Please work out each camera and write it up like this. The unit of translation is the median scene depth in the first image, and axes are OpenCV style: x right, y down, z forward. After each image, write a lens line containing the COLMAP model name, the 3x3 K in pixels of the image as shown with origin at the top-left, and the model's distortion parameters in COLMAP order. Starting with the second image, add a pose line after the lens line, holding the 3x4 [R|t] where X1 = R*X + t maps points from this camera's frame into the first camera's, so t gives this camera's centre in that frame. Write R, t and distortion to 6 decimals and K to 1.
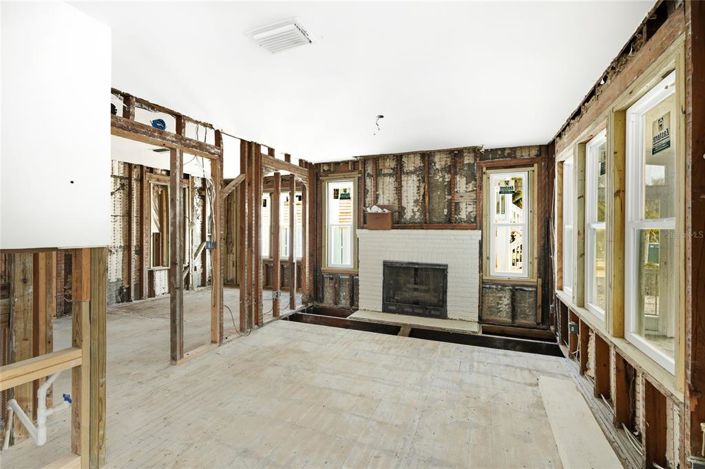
lens RADIAL K [[319.2, 0, 349.0], [0, 319.2, 229.9], [0, 0, 1]] dist [0.001296, -0.000162]
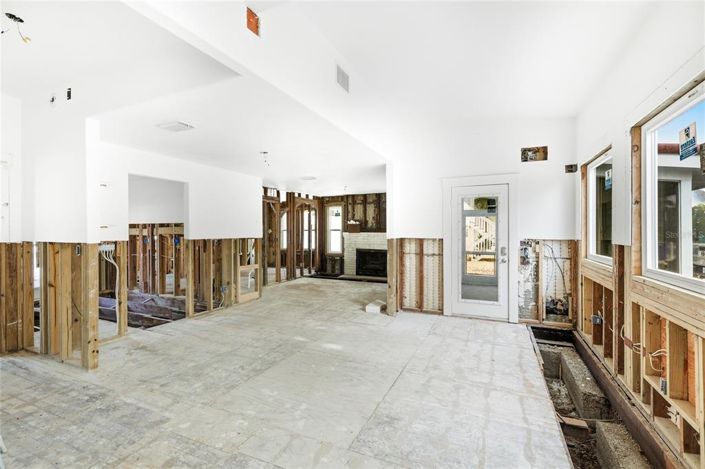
lens RADIAL K [[319.2, 0, 349.4], [0, 319.2, 230.5], [0, 0, 1]] dist [0.001296, -0.000162]
pose [[0.999137, -0.004312, -0.041307, 0.134150], [0.004145, 0.999983, -0.004130, -0.004917], [0.041324, 0.003955, 0.999138, -0.862321]]
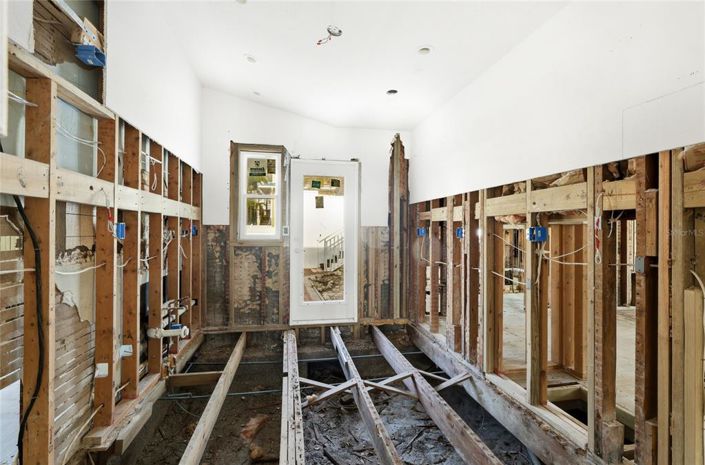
lens RADIAL K [[324.9, 0, 348.8], [0, 324.9, 229.6], [0, 0, 1]] dist [0.001115, -0.000059]
pose [[0.550285, 0.000042, -0.834977, -0.352613], [-0.009845, 0.999931, -0.006437, 0.025694], [0.834919, 0.011762, 0.550248, -0.112261]]
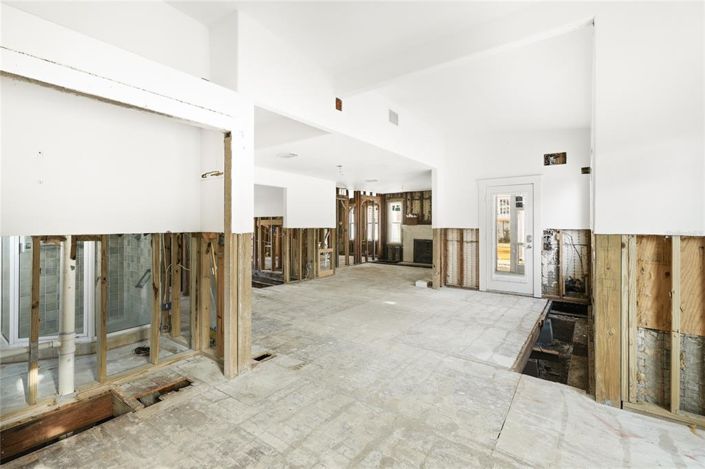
lens RADIAL K [[319.2, 0, 350.2], [0, 319.2, 230.4], [0, 0, 1]] dist [0.001296, -0.000162]
pose [[0.970585, 0.002658, -0.240746, 0.194015], [0.000369, 0.999921, 0.012527, 0.007932], [0.240760, -0.012248, 0.970507, -1.147582]]
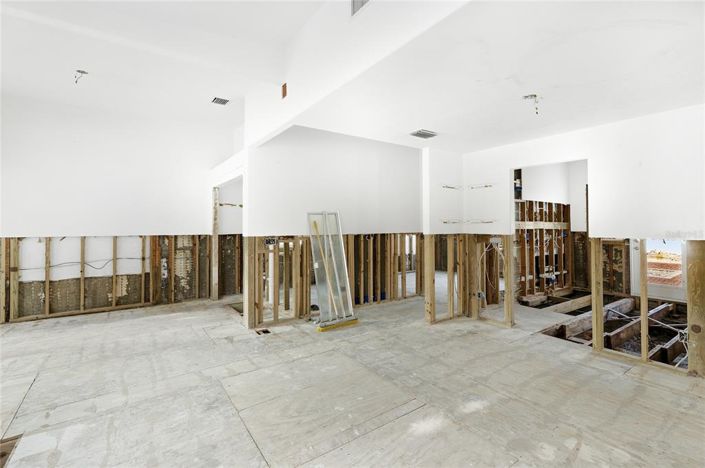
lens RADIAL K [[319.2, 0, 352.0], [0, 319.2, 222.3], [0, 0, 1]] dist [0.001296, -0.000162]
pose [[-0.531780, -0.009887, -0.846825, 0.436702], [-0.000339, 0.999934, -0.011462, -0.007473], [0.846882, -0.005808, -0.531749, -0.054096]]
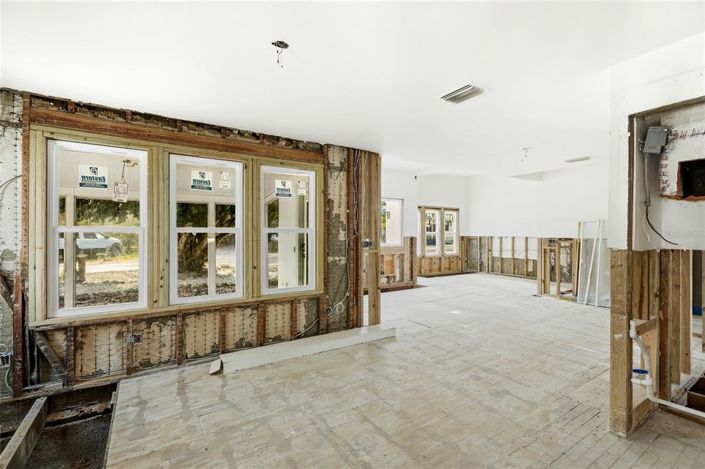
lens RADIAL K [[319.2, 0, 353.8], [0, 319.2, 234.7], [0, 0, 1]] dist [0.001296, -0.000162]
pose [[-0.830131, -0.006632, 0.557530, -0.191330], [-0.001576, 0.999953, 0.009549, -0.004086], [-0.557567, 0.007048, -0.830102, 0.781155]]
